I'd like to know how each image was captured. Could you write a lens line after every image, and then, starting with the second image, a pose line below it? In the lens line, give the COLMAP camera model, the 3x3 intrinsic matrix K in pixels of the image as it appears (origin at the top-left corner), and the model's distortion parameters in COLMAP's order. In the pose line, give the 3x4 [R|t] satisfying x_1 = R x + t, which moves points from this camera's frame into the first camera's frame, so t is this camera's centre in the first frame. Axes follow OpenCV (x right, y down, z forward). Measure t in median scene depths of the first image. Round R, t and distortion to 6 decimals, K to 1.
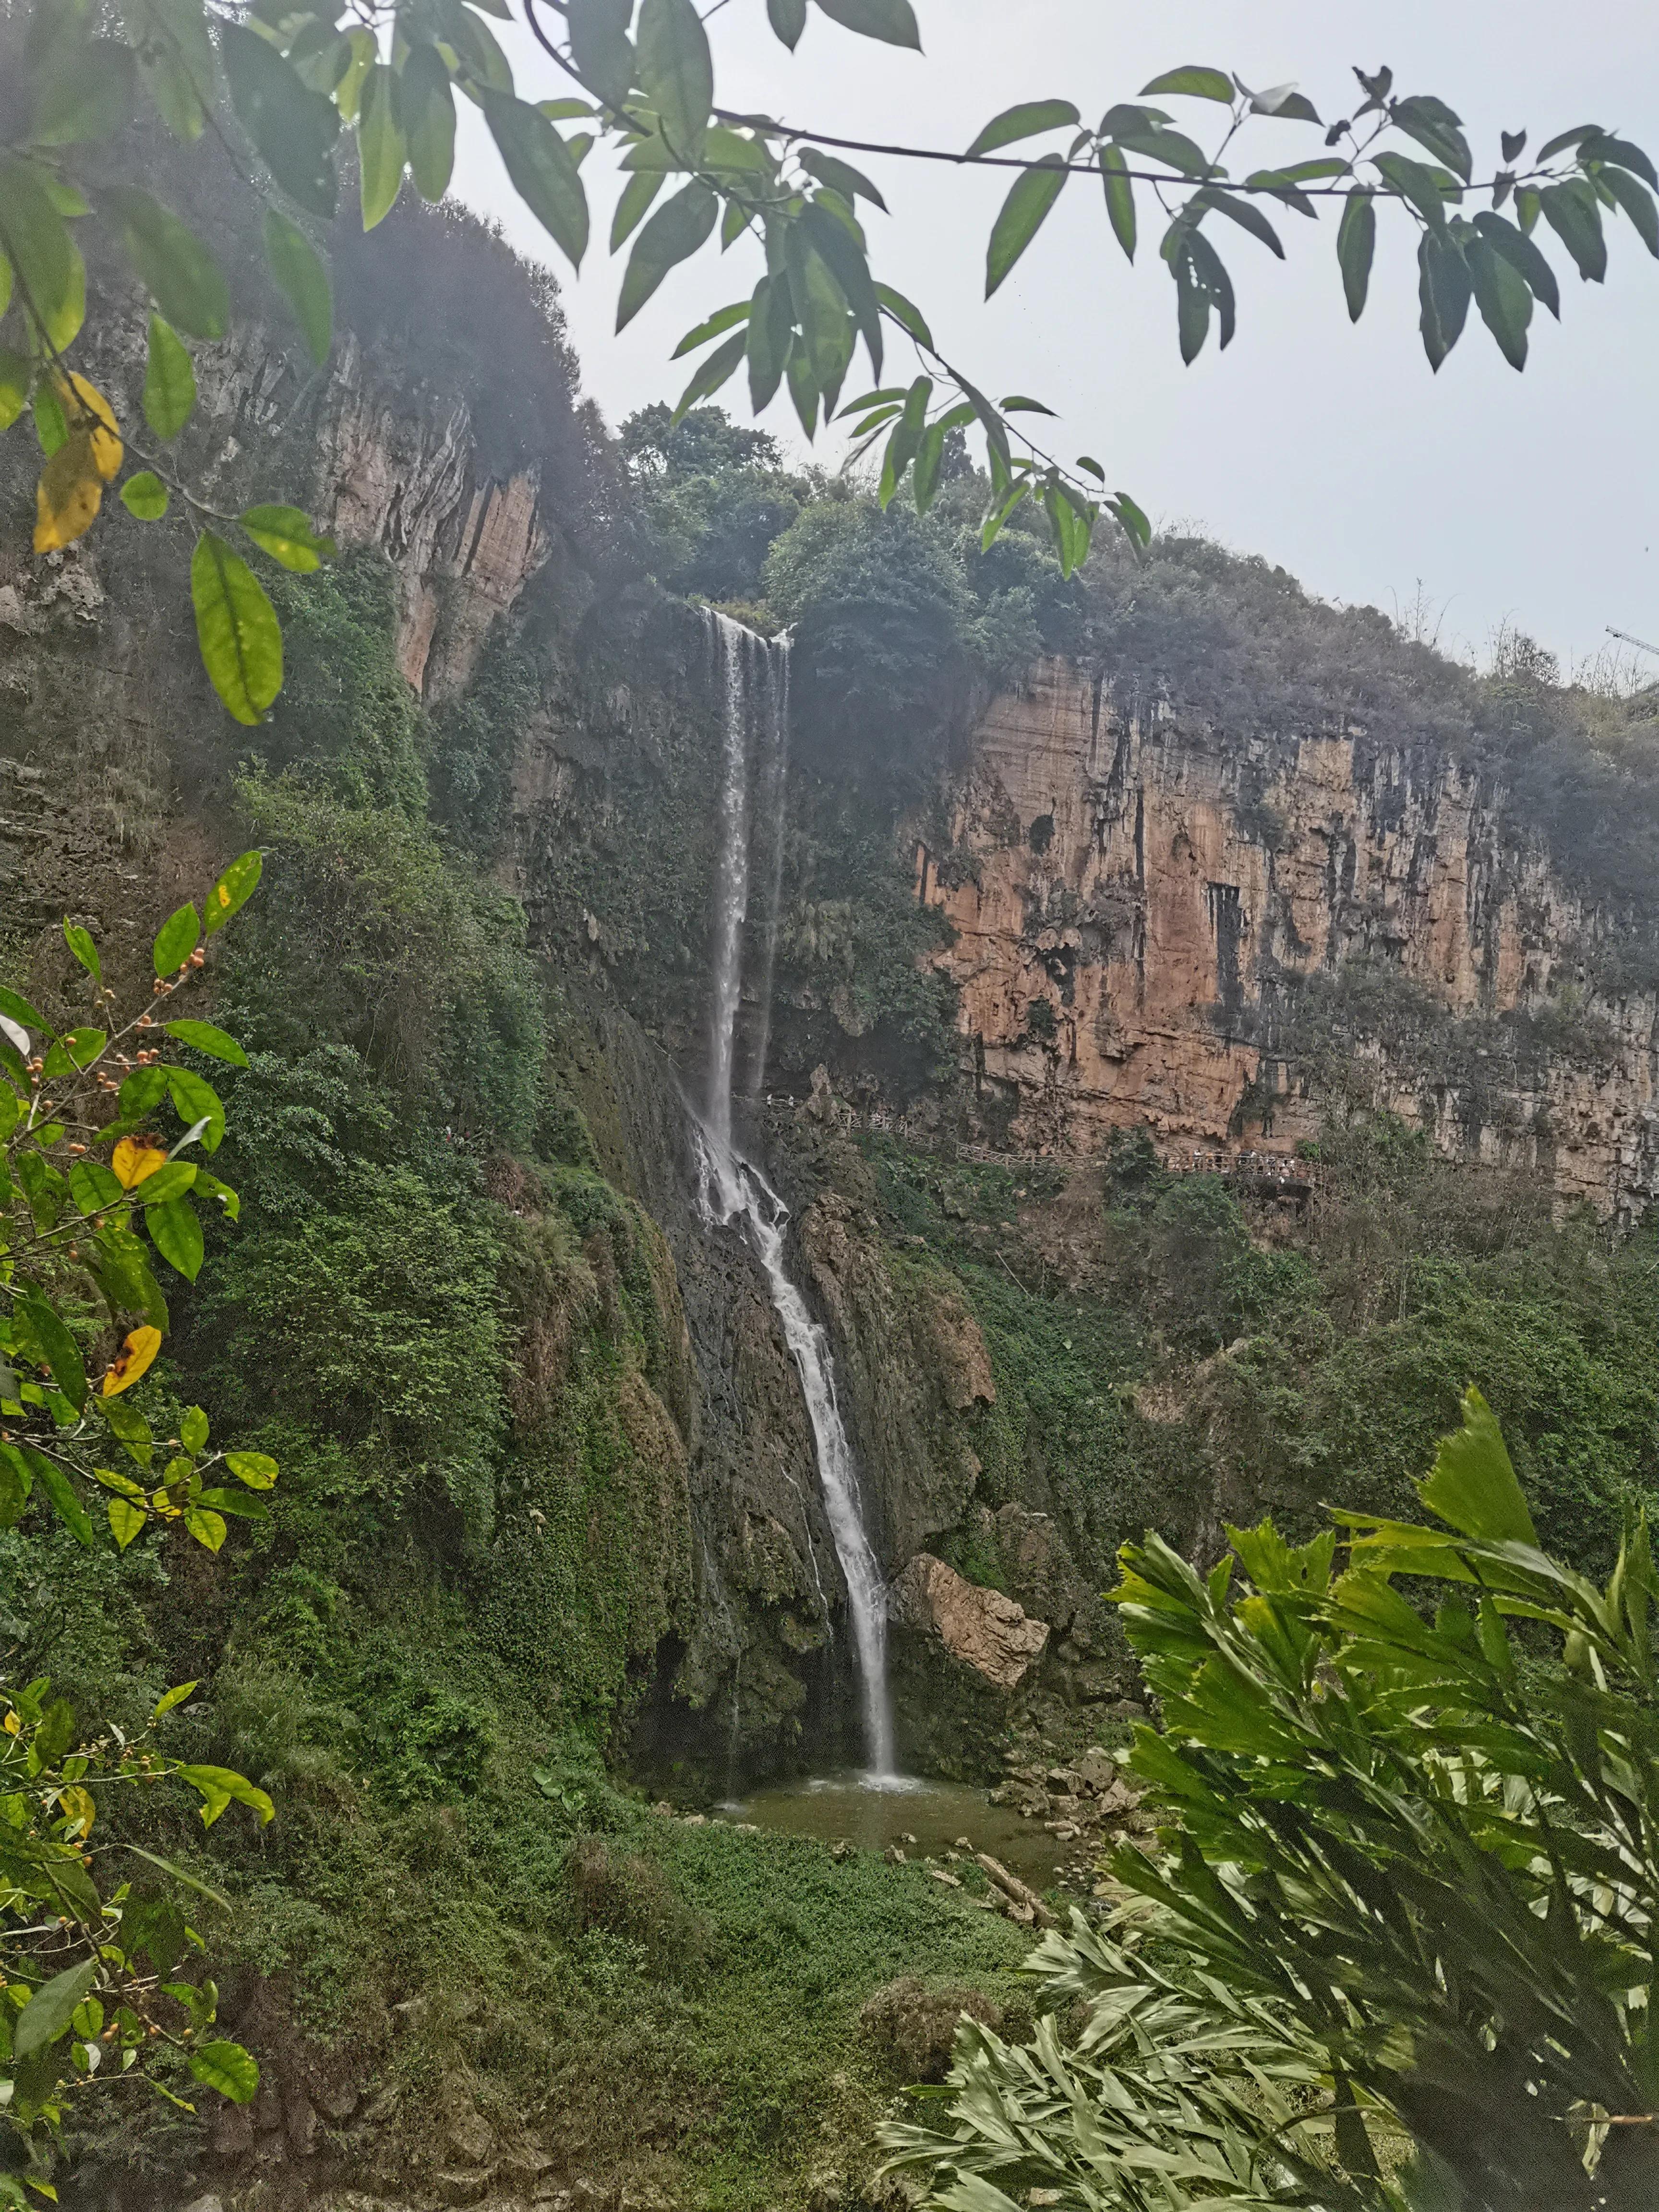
lens RADIAL K [[1680.2, 0, 829.5], [0, 1680.2, 1106.0], [0, 0, 1]] dist [0.031709, 0.007028]
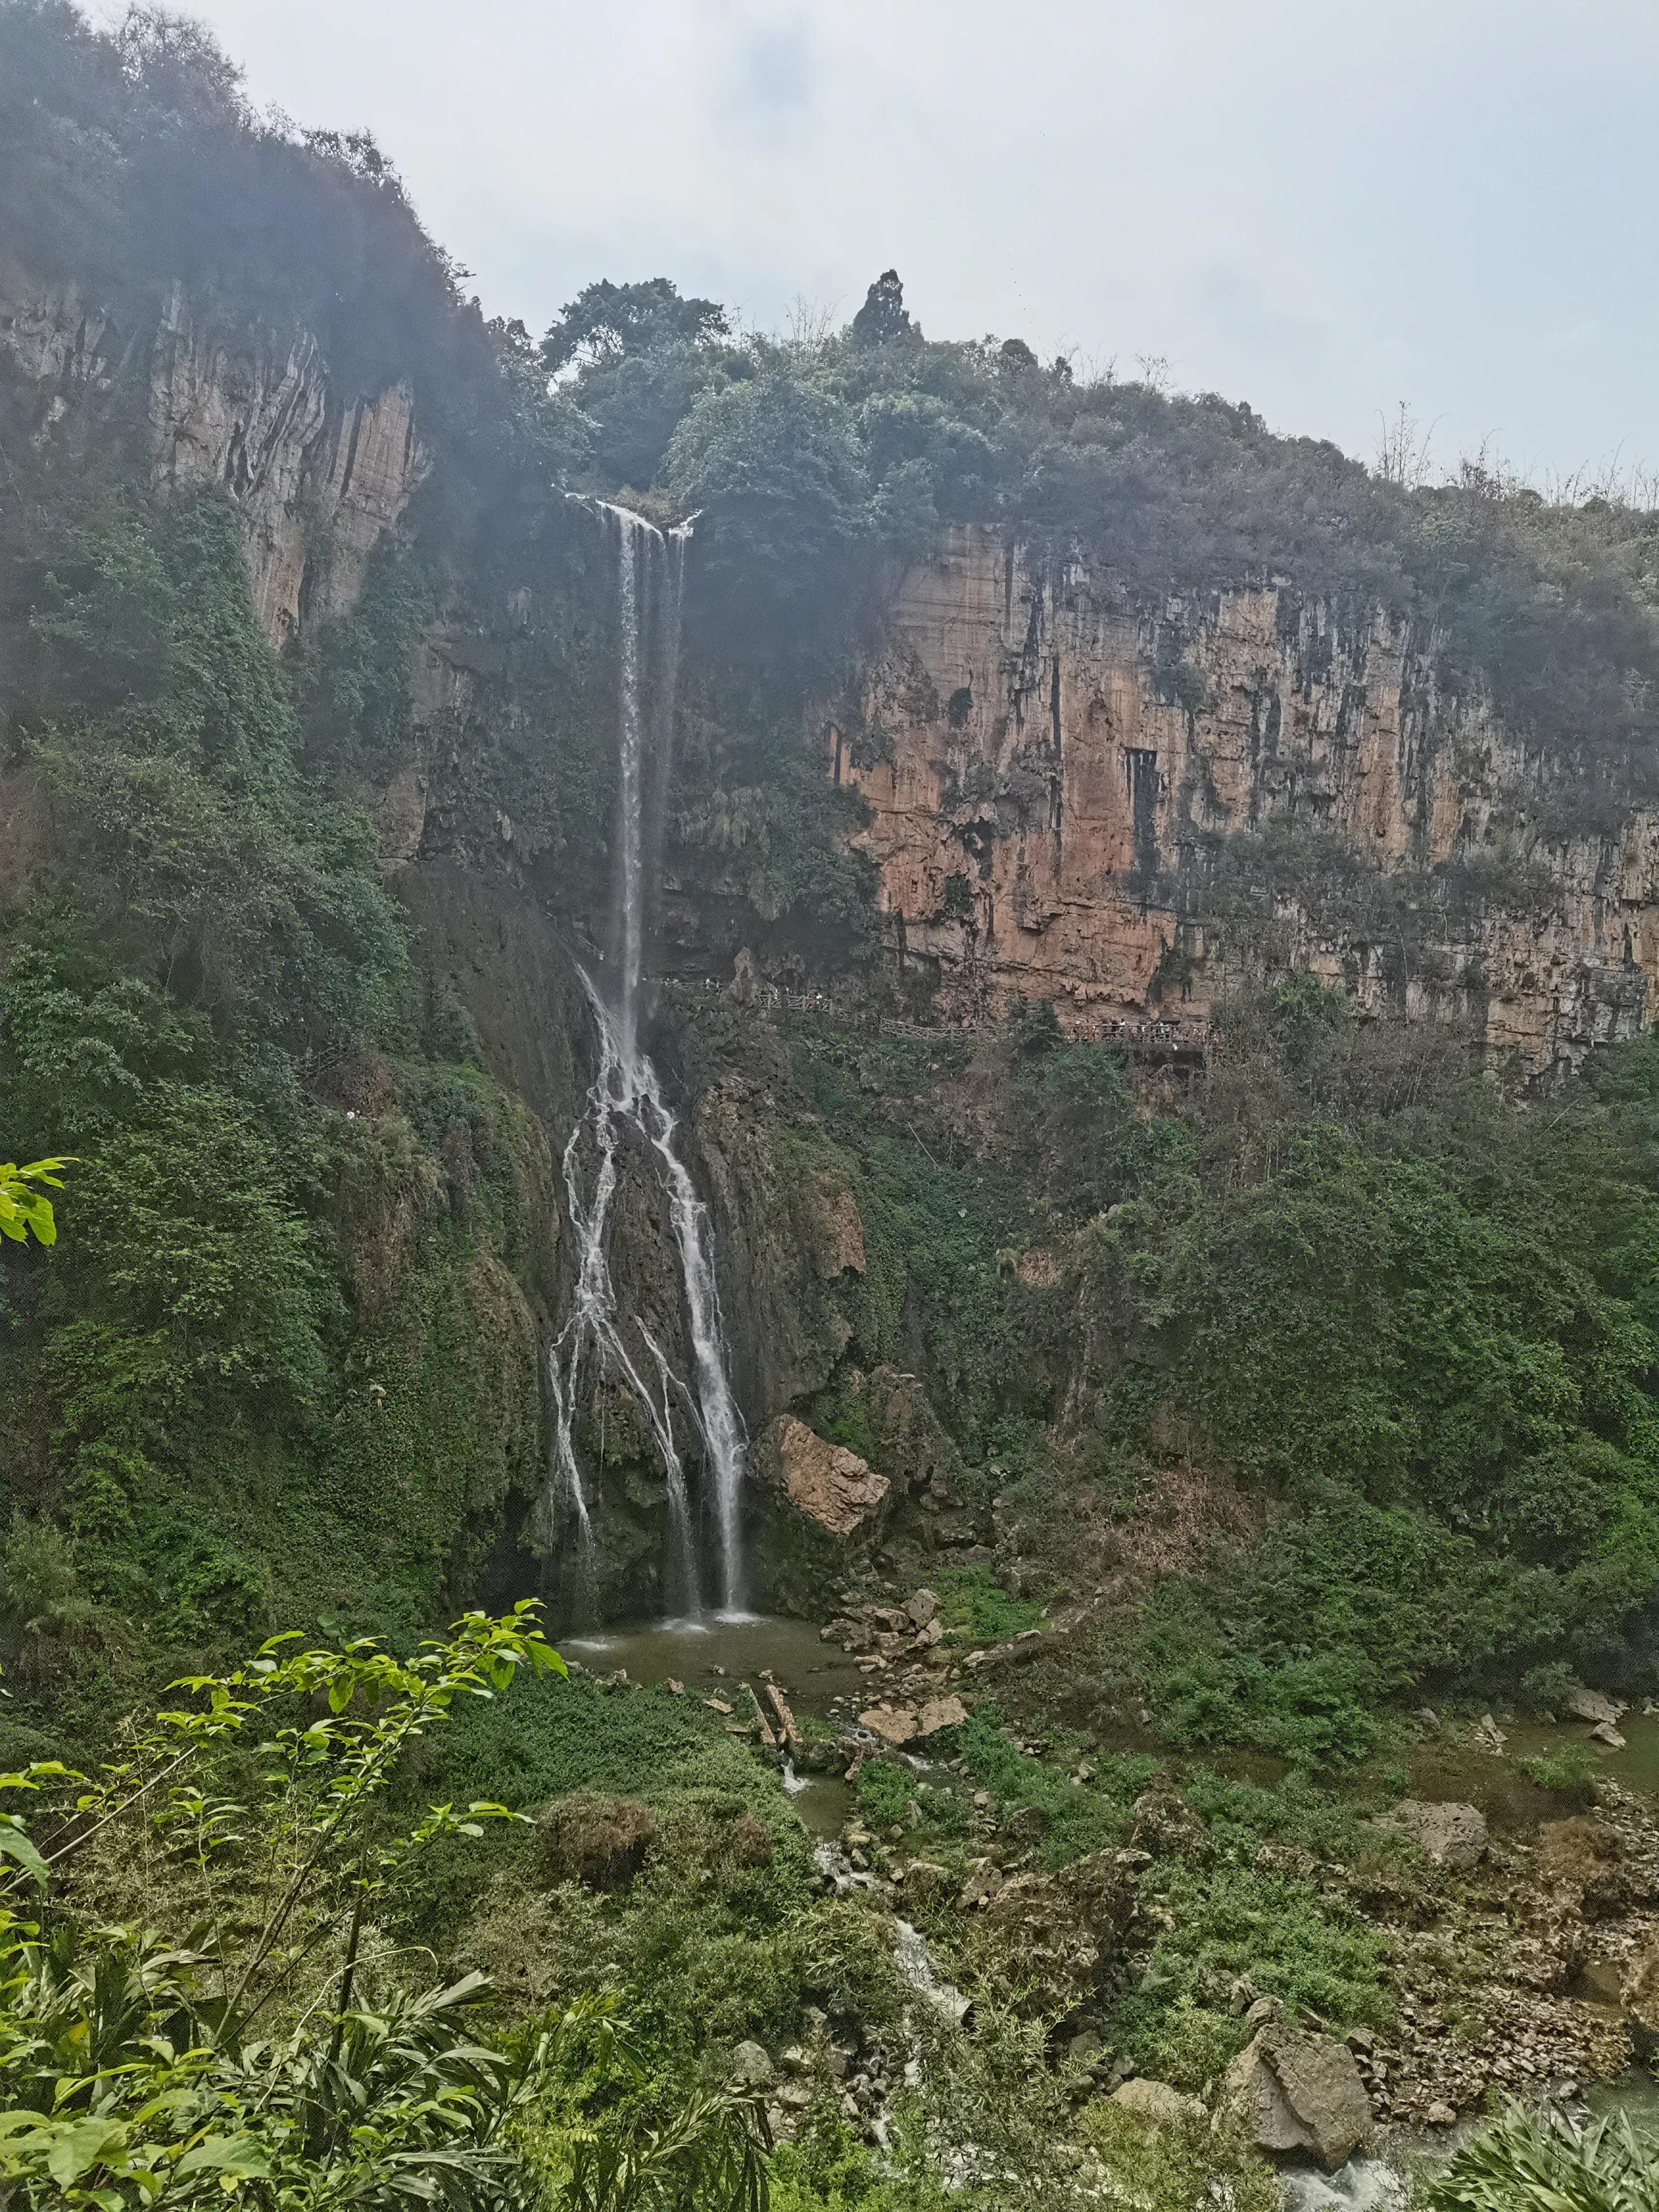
lens RADIAL K [[1690.7, 0, 829.5], [0, 1690.7, 1106.0], [0, 0, 1]] dist [0.039557, -0.013838]
pose [[0.993637, -0.030270, -0.108489, 0.155426], [0.040300, 0.994991, 0.091484, -0.020746], [0.105177, -0.095274, 0.989879, -0.035753]]
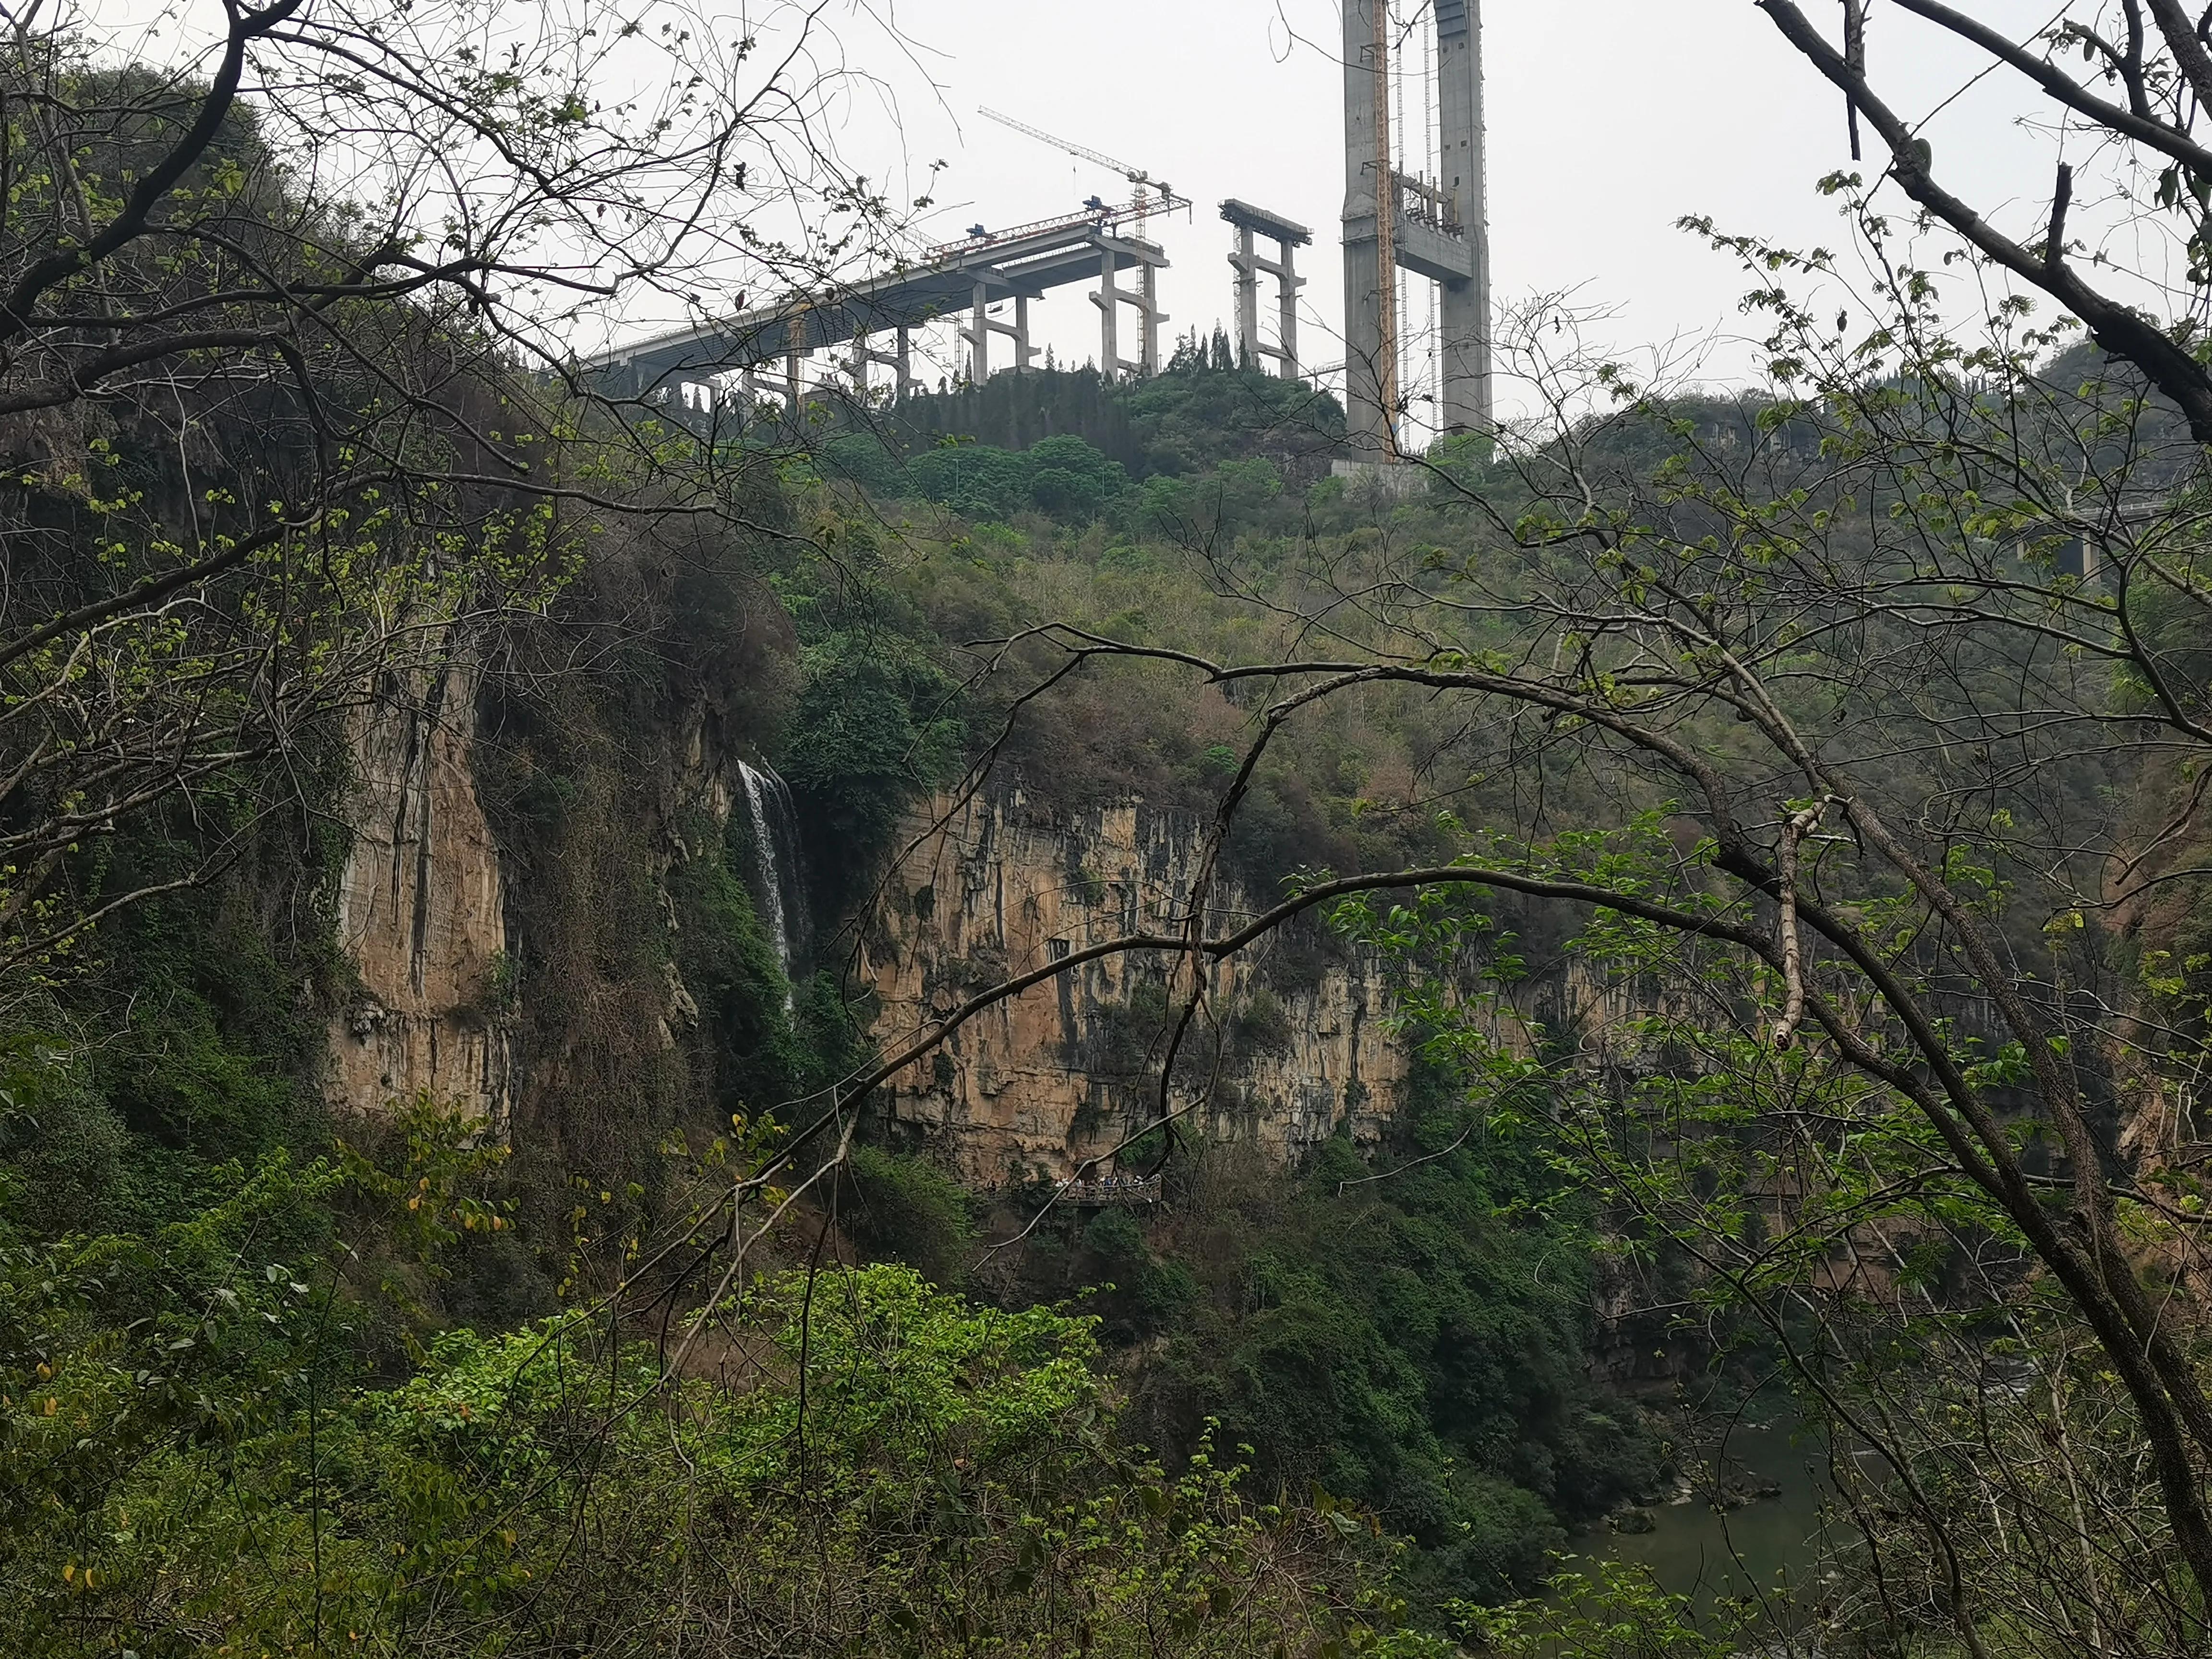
lens RADIAL K [[2673.0, 0, 1106.0], [0, 2673.0, 829.5], [0, 0, 1]] dist [0.063327, 0.007570]
pose [[0.801777, -0.048443, 0.595657, -0.891734], [-0.016811, 0.994487, 0.103508, -0.415254], [-0.597387, -0.093004, 0.796542, -0.550801]]
